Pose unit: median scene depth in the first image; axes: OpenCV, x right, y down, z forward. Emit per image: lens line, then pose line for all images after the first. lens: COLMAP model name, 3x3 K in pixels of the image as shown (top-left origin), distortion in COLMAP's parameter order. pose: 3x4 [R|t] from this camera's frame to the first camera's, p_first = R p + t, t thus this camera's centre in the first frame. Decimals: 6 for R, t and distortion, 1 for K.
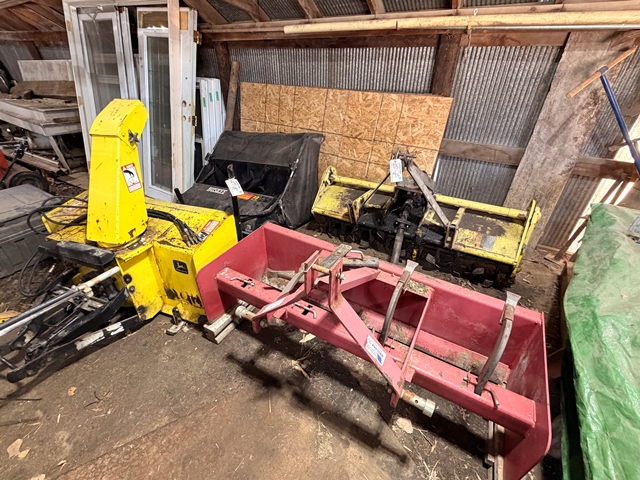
lens RADIAL K [[294.4, 0, 320.8], [0, 294.4, 238.0], [0, 0, 1]] dist [-0.001341, -0.000117]
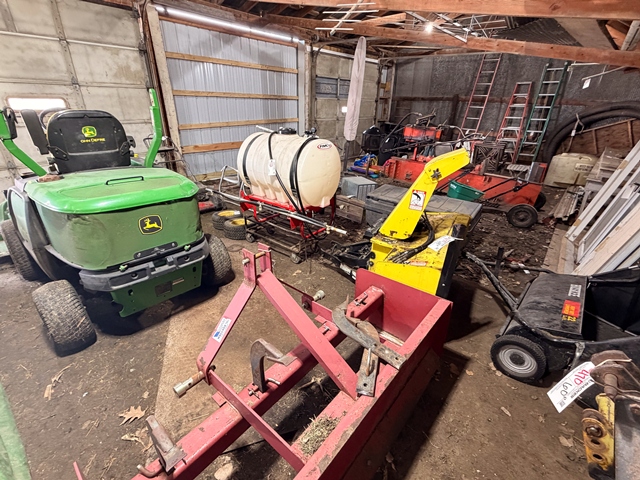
lens RADIAL K [[294.4, 0, 320.3], [0, 294.4, 242.9], [0, 0, 1]] dist [-0.001341, -0.000117]
pose [[-0.174077, 0.404740, -0.897710, 0.666284], [-0.544887, 0.719759, 0.430169, -0.389931], [0.820241, 0.564033, 0.095244, 0.621213]]
